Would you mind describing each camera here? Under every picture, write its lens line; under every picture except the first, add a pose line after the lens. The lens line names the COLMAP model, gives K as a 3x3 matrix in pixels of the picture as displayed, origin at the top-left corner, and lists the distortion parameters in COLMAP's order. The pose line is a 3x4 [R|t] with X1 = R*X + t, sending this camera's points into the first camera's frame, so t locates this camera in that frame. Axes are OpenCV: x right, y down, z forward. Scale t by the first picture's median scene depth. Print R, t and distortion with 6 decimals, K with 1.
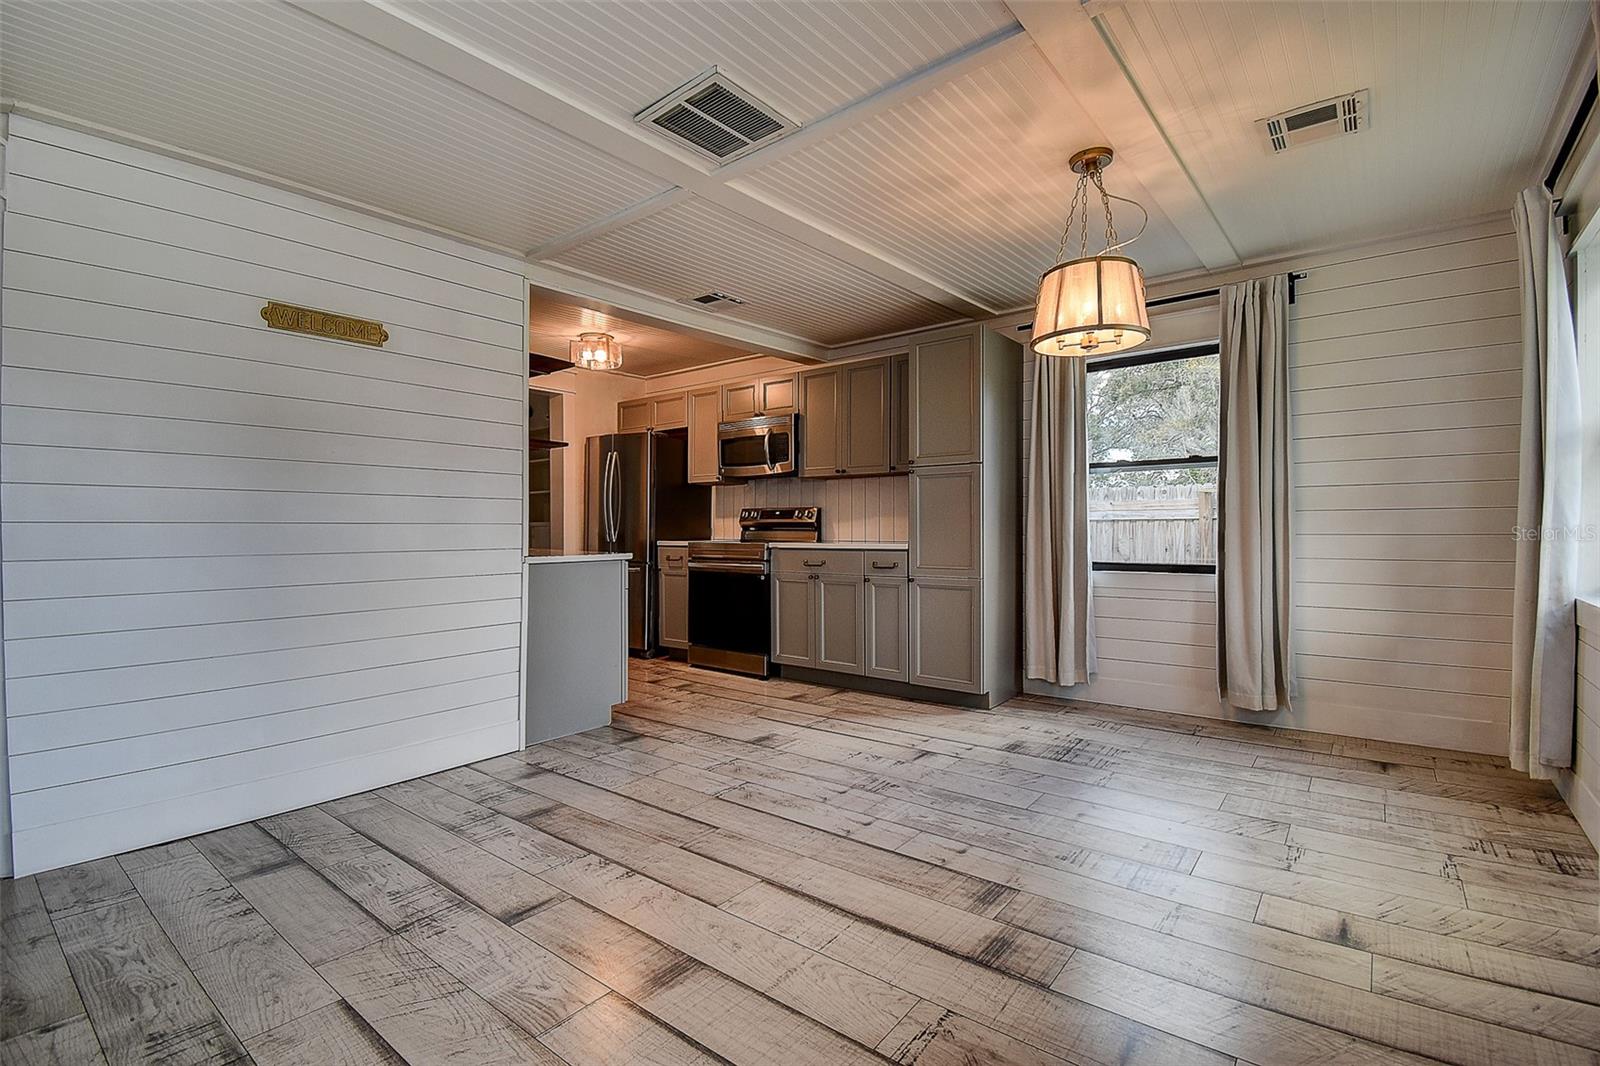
lens RADIAL K [[720.2, 0, 803.4], [0, 720.2, 529.8], [0, 0, 1]] dist [-0.002028, -0.004996]
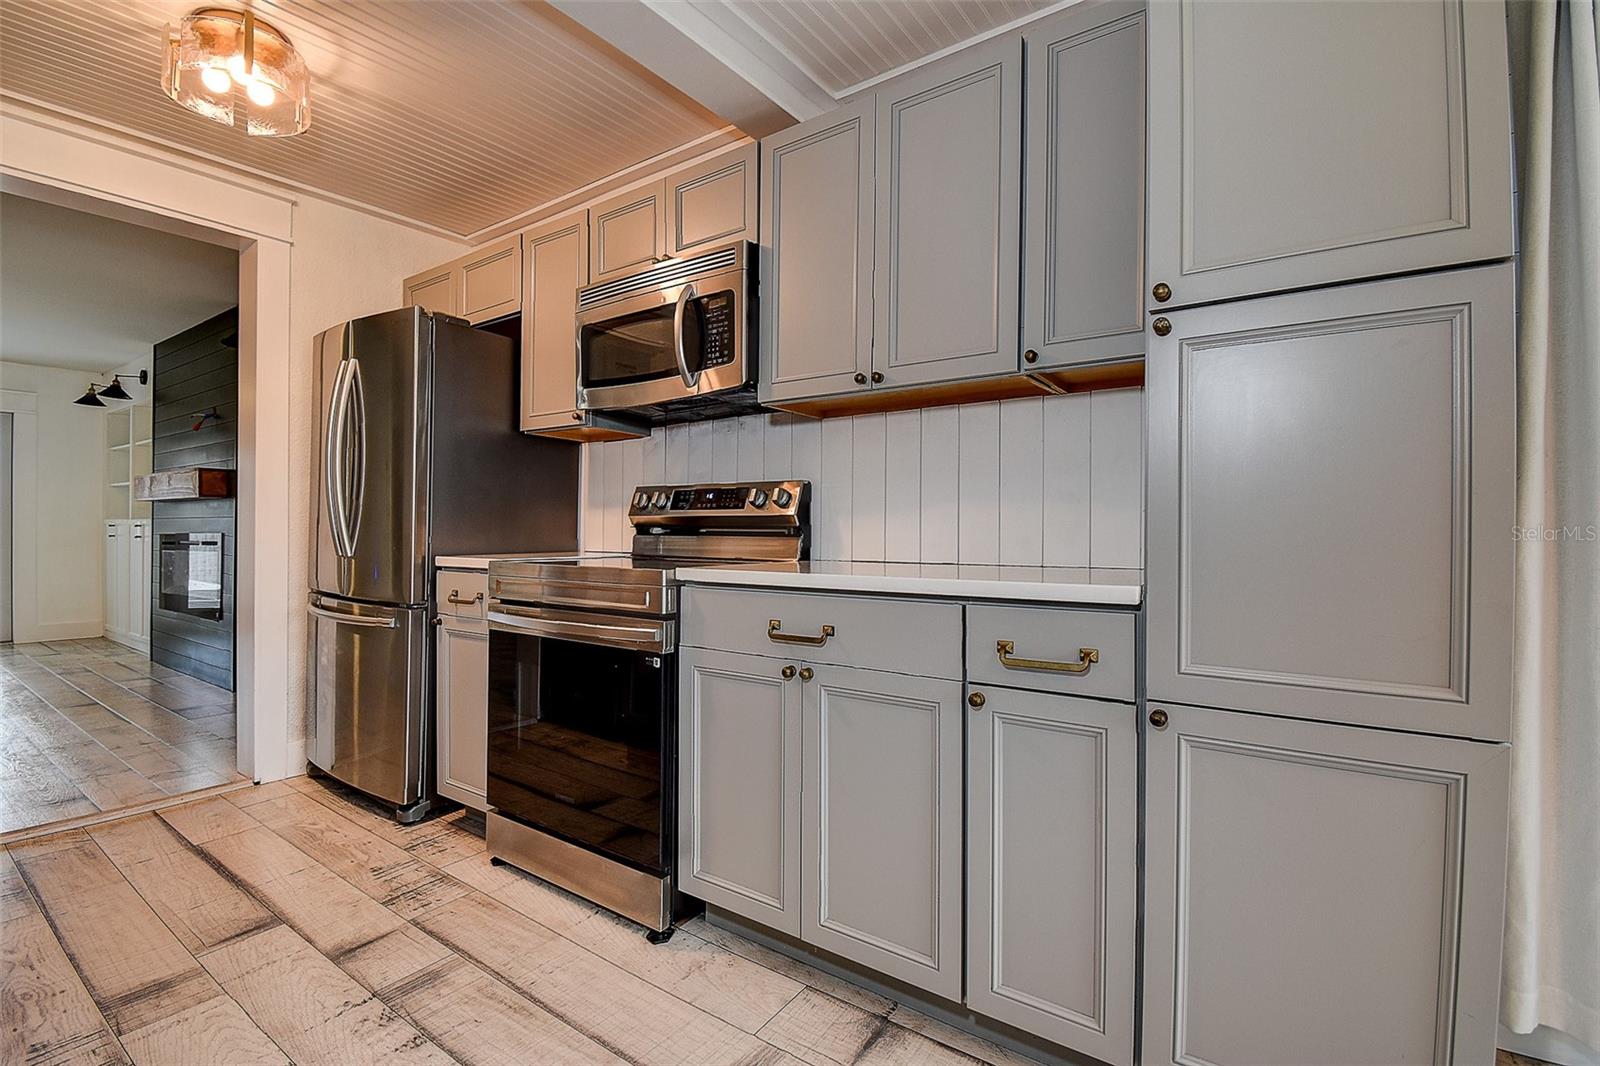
lens RADIAL K [[720.2, 0, 805.5], [0, 720.2, 534.0], [0, 0, 1]] dist [-0.002028, -0.004996]
pose [[0.998406, 0.007729, 0.055899, -0.001404], [-0.007775, 0.999970, 0.000620, -0.000270], [-0.055893, -0.001054, 0.998436, 0.572511]]
